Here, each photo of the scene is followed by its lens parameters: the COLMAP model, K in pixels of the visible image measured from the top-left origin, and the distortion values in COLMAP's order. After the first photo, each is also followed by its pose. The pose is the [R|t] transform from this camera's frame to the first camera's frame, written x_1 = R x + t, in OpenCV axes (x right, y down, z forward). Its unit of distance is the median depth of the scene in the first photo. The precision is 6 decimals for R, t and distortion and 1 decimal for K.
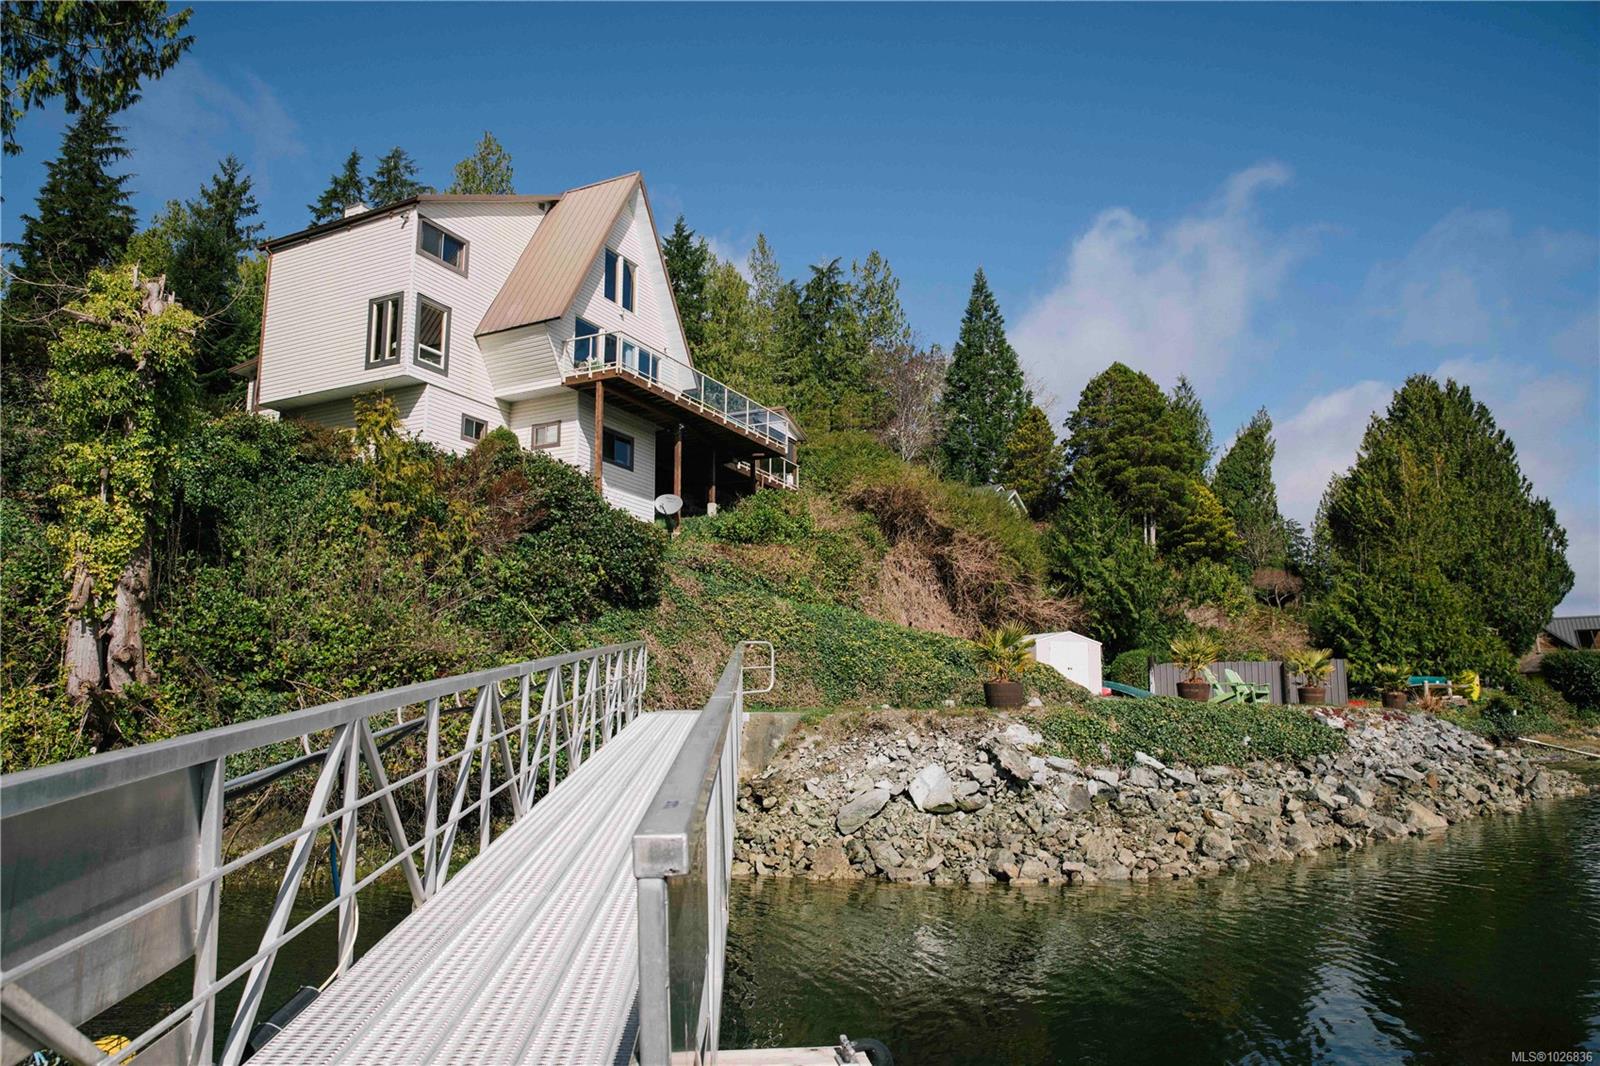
lens RADIAL K [[1055.7, 0, 799.2], [0, 1055.7, 509.8], [0, 0, 1]] dist [-0.105240, 0.085193]
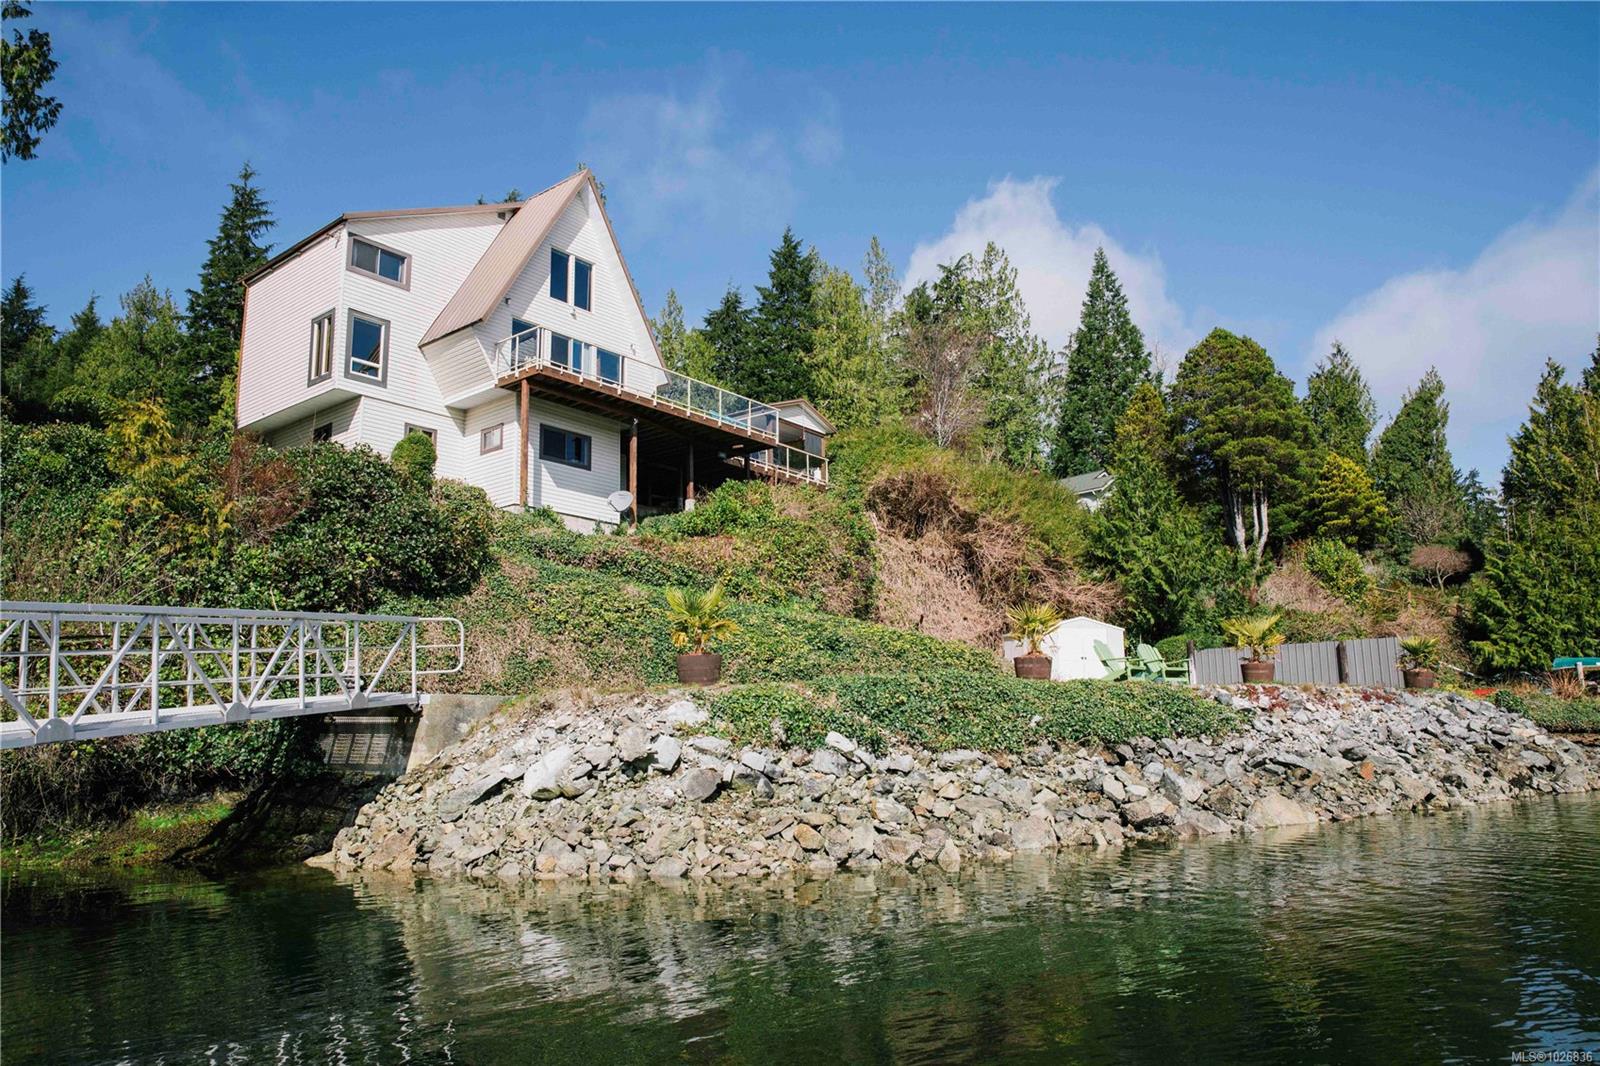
lens RADIAL K [[1055.7, 0, 799.2], [0, 1055.7, 509.8], [0, 0, 1]] dist [-0.105240, 0.085193]
pose [[0.979511, -0.060922, -0.191953, 0.170717], [0.057874, 0.998093, -0.021452, 0.025242], [0.192894, 0.009903, 0.981170, 0.057935]]
